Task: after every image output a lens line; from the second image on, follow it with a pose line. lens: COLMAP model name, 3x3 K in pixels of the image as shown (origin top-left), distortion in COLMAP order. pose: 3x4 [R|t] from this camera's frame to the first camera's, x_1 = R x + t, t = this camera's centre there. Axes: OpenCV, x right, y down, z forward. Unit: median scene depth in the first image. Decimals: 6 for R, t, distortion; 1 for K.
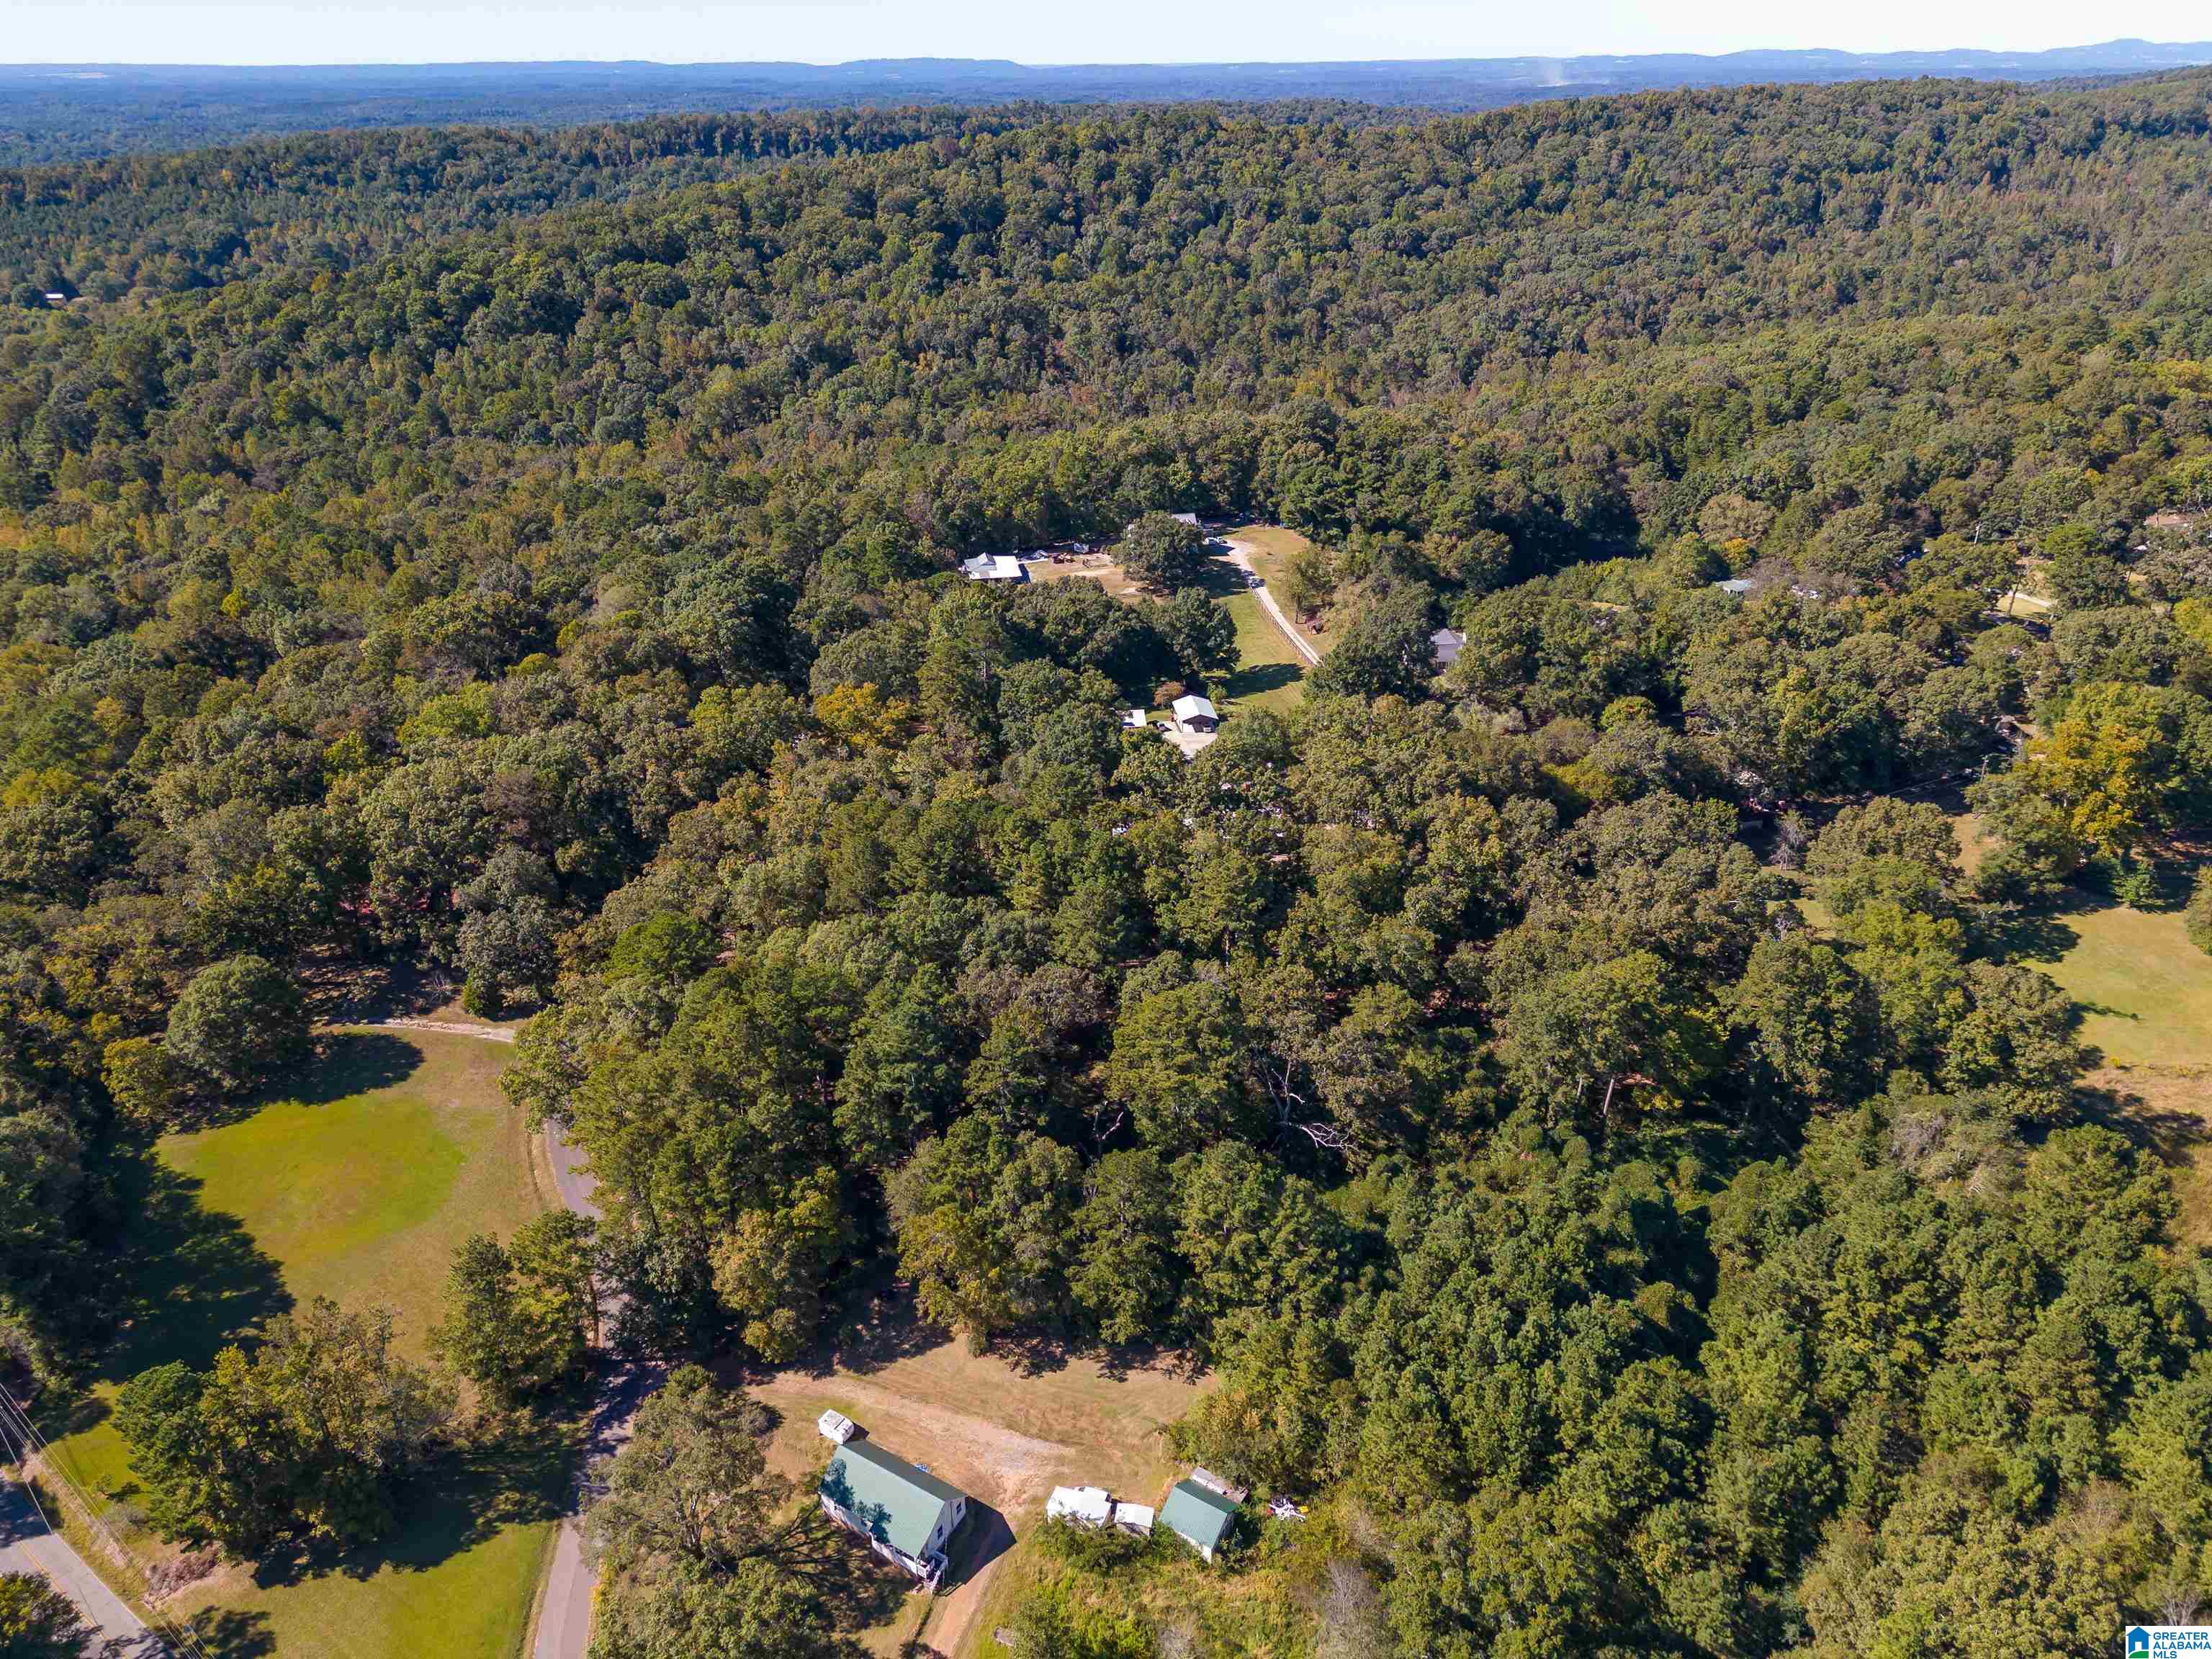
lens RADIAL K [[1555.5, 0, 1101.9], [0, 1555.5, 822.1], [0, 0, 1]] dist [0.057219, -0.041720]
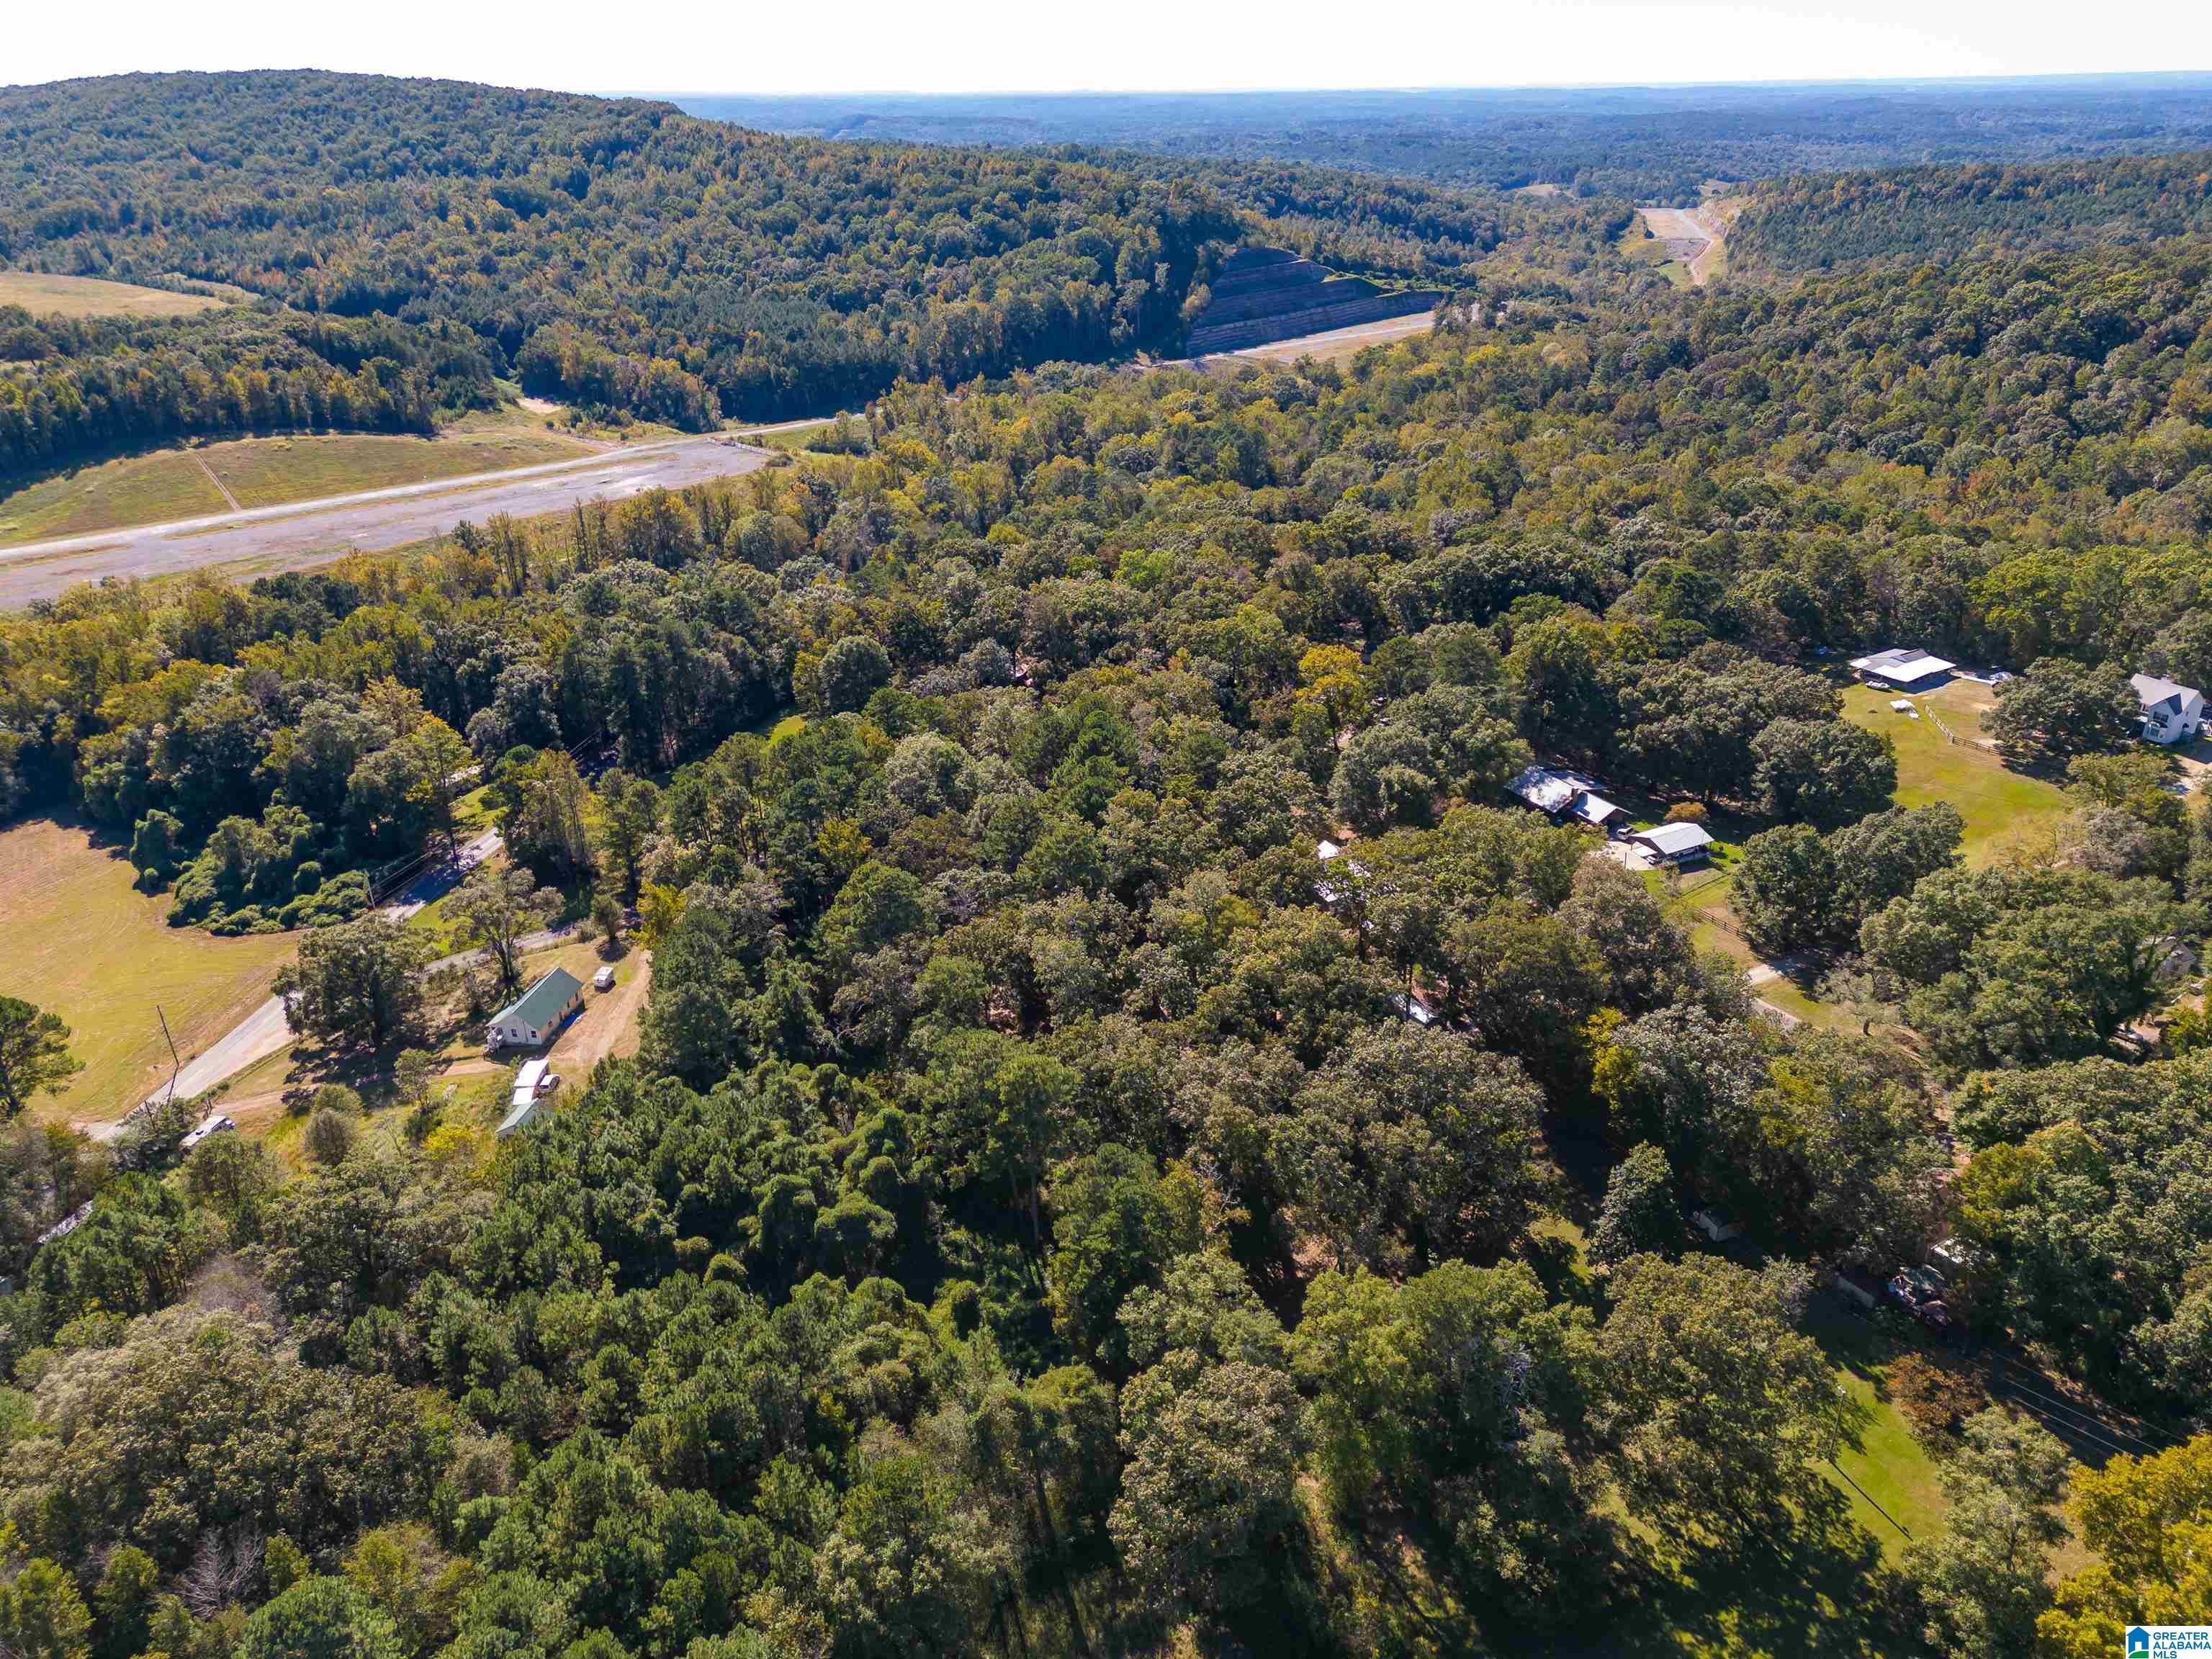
lens RADIAL K [[1546.9, 0, 1102.7], [0, 1546.9, 827.6], [0, 0, 1]] dist [0.080506, -0.079289]
pose [[0.351849, 0.404562, -0.844116, 0.498252], [-0.403729, 0.879177, 0.253082, -0.126043], [0.844515, 0.251747, 0.472671, 0.282306]]
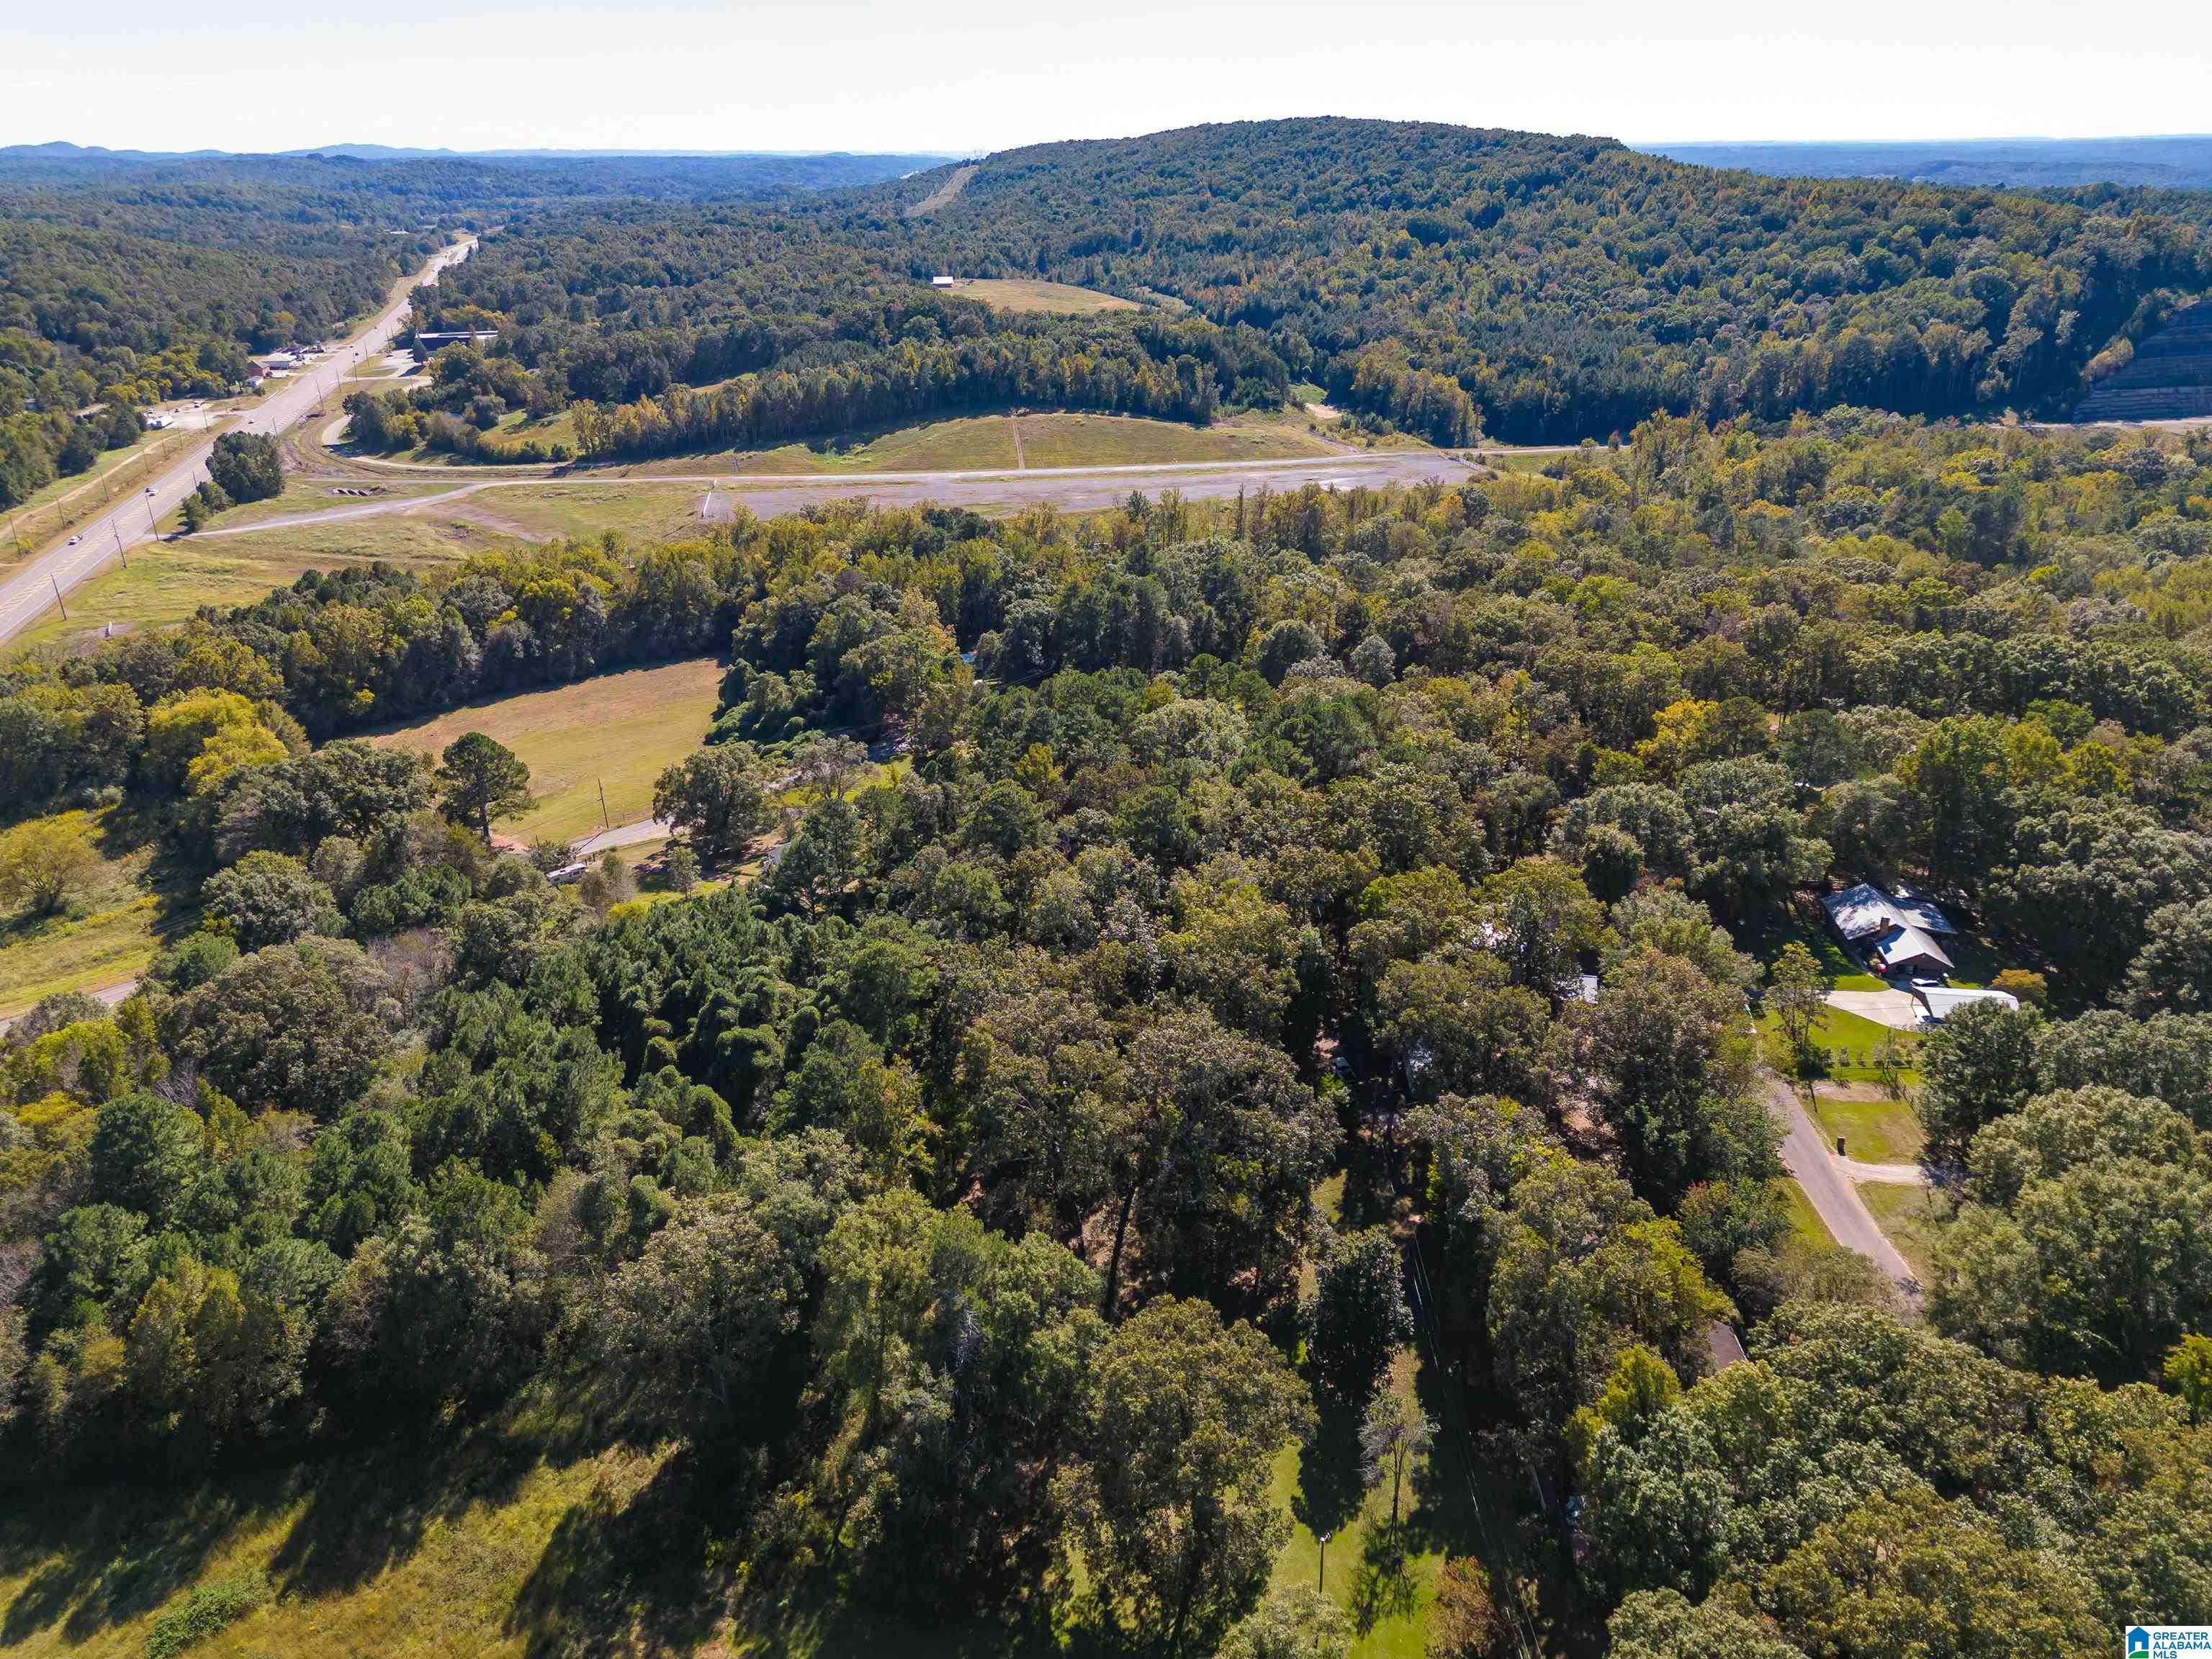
lens RADIAL K [[1546.9, 0, 1102.7], [0, 1546.9, 827.6], [0, 0, 1]] dist [0.080506, -0.079289]
pose [[-0.252554, 0.394195, -0.883644, 0.526213], [-0.412761, 0.782091, 0.466864, -0.215942], [0.875125, 0.482642, -0.034812, 0.532149]]
